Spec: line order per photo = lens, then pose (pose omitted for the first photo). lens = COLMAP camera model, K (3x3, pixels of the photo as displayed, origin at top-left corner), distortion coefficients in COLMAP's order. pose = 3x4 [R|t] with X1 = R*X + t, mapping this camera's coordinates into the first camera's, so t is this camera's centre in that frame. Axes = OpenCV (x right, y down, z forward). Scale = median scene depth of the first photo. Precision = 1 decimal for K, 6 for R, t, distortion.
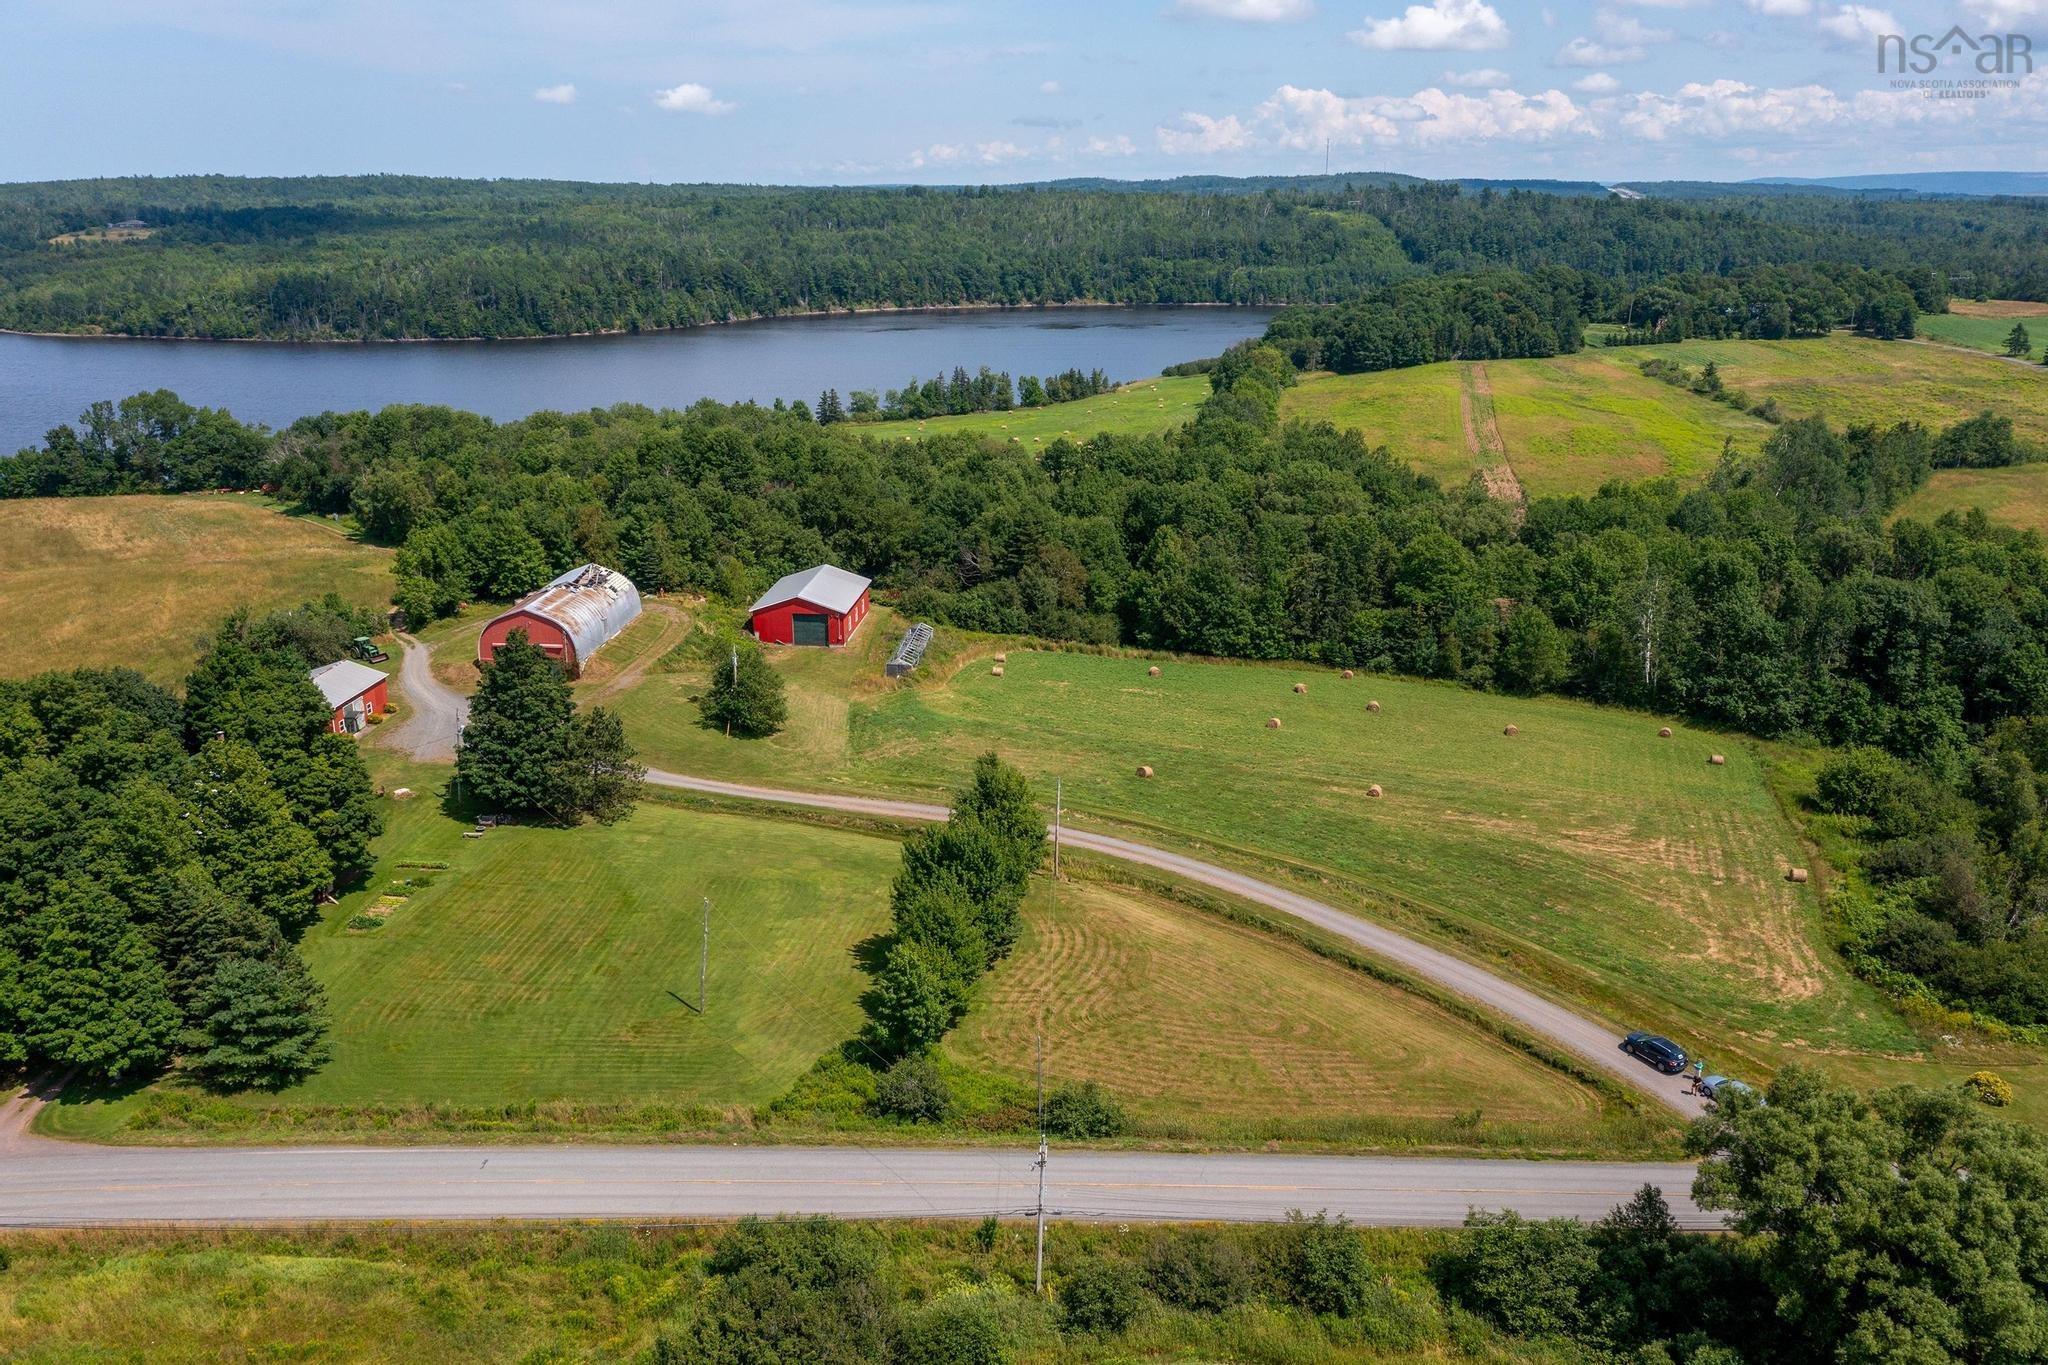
lens RADIAL K [[1637.0, 0, 1028.4], [0, 1637.0, 680.5], [0, 0, 1]] dist [-0.003708, 0.019786]
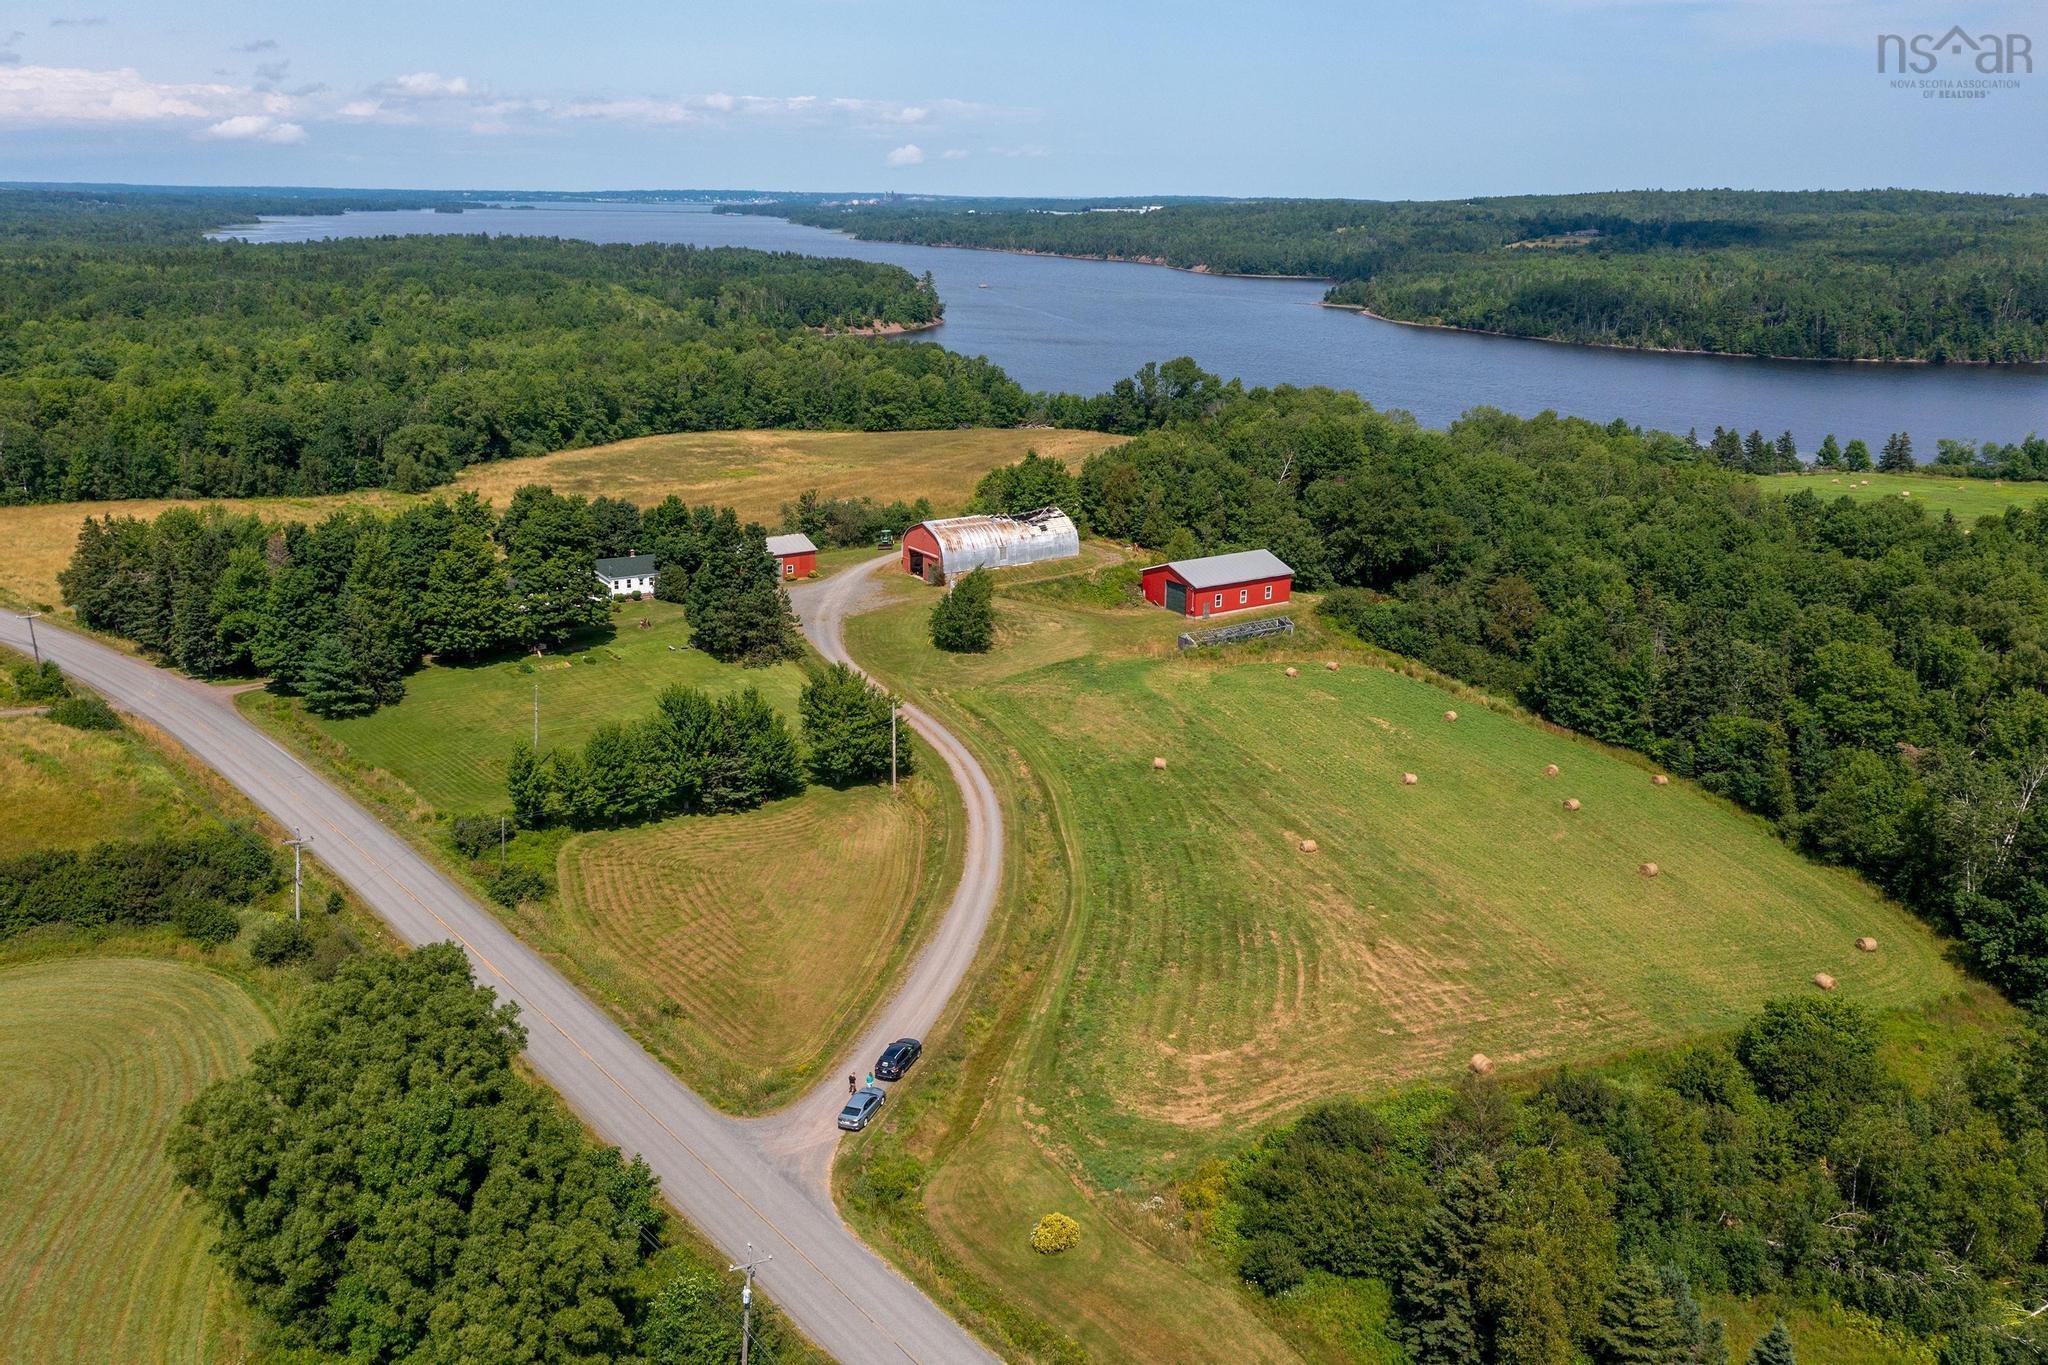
lens RADIAL K [[1637.0, 0, 1028.2], [0, 1637.0, 677.5], [0, 0, 1]] dist [-0.003708, 0.019786]
pose [[0.636560, 0.228117, -0.736718, 0.350028], [-0.235675, 0.967097, 0.095817, -0.034331], [0.734336, 0.112633, 0.669377, 0.117138]]
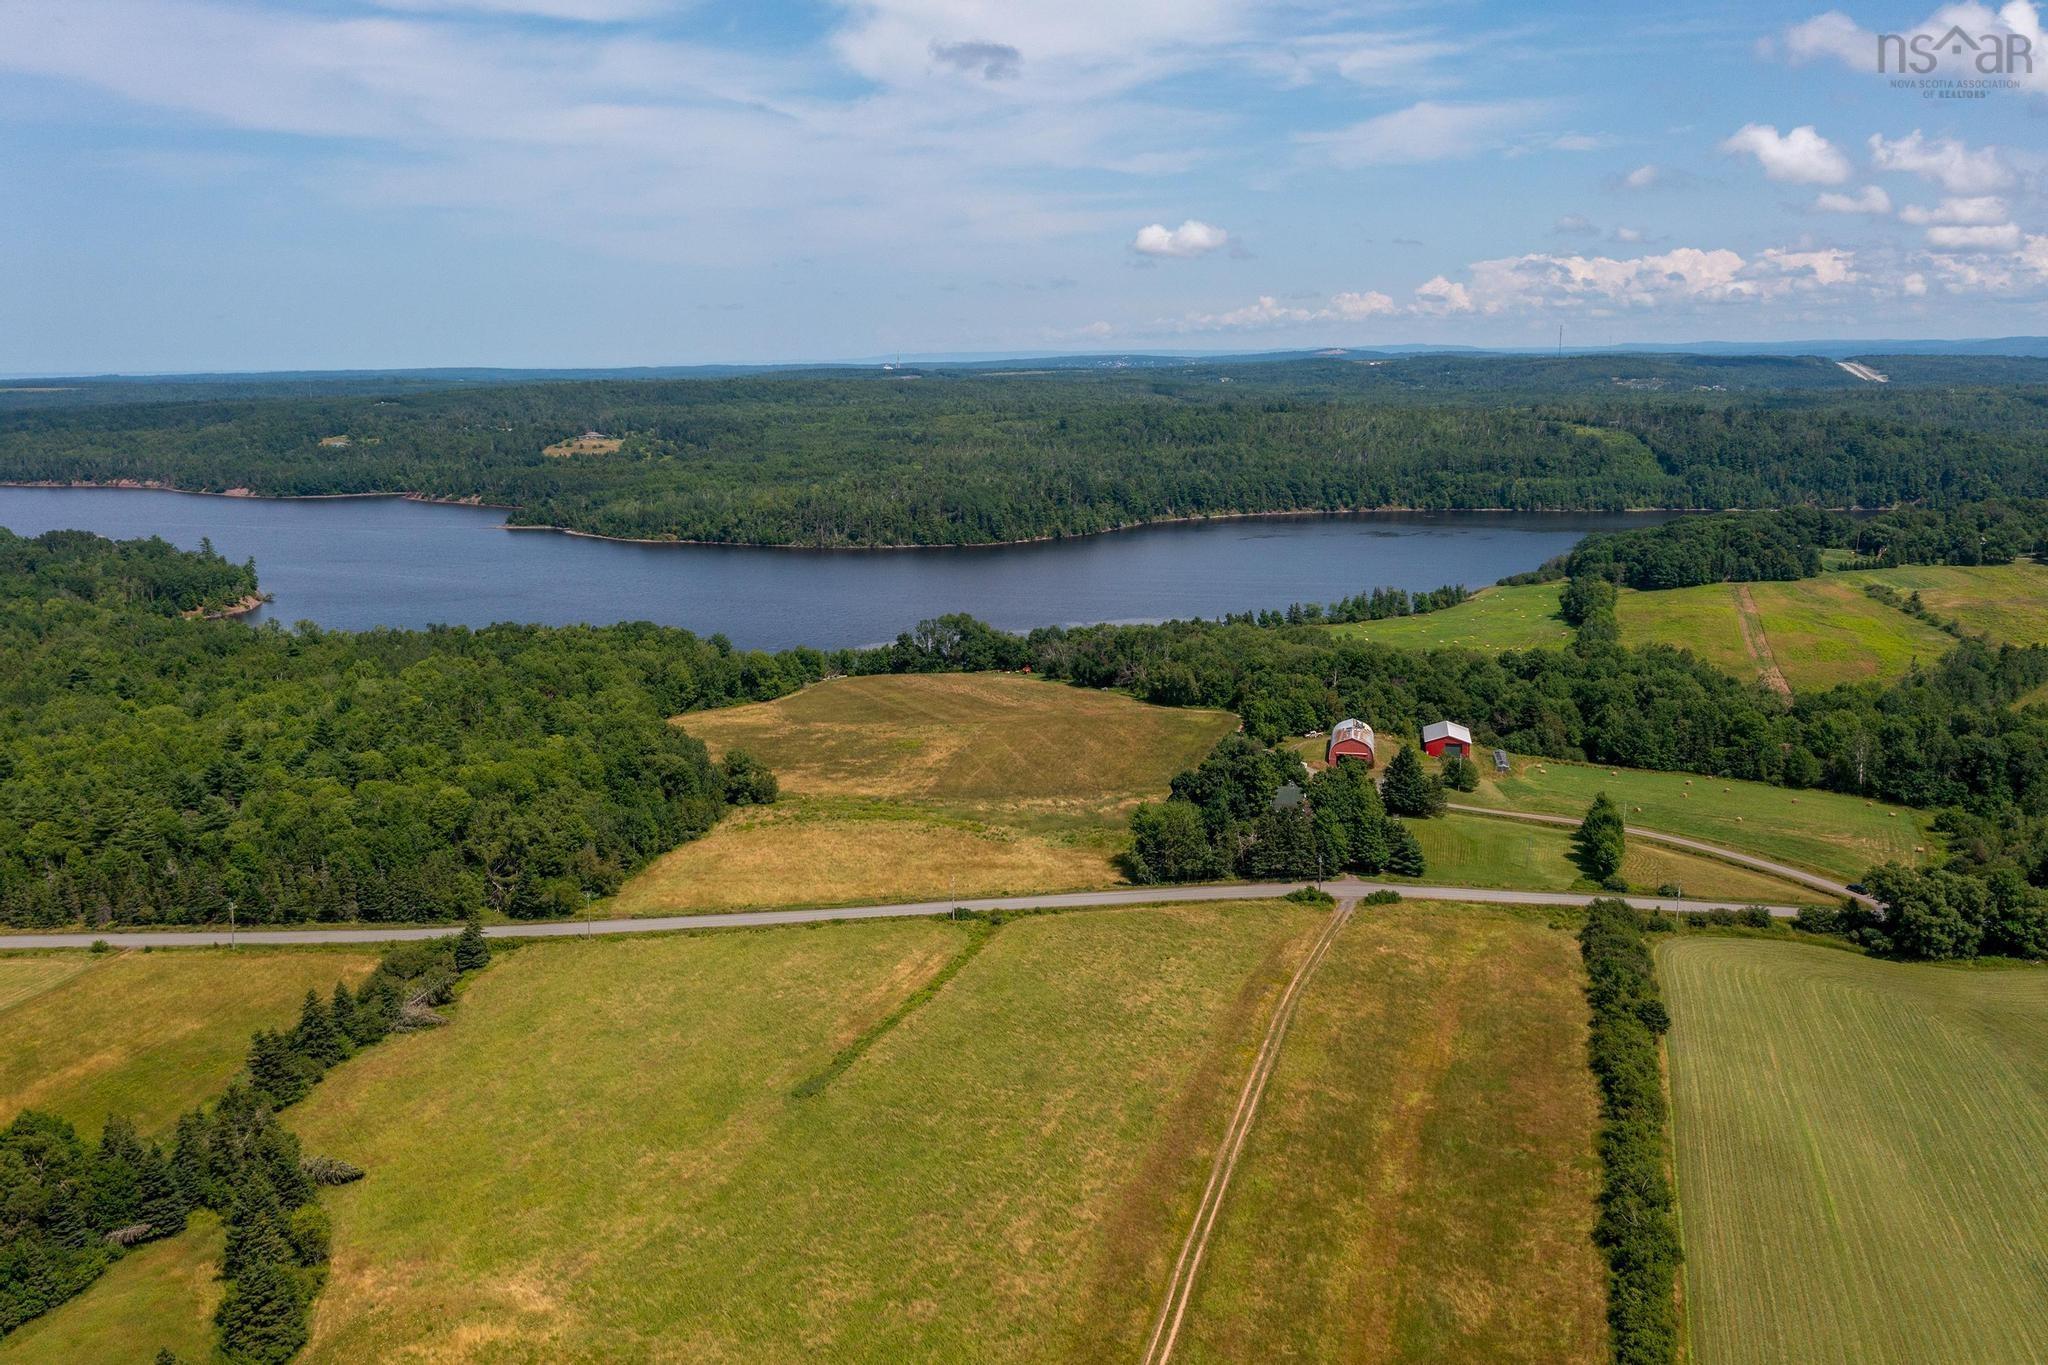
lens RADIAL K [[1637.0, 0, 1027.8], [0, 1637.0, 674.0], [0, 0, 1]] dist [-0.003708, 0.019786]
pose [[0.992049, 0.014277, -0.125043, -0.240265], [-0.026402, 0.995045, -0.095852, 0.051504], [0.123055, 0.098391, 0.987510, -0.695093]]
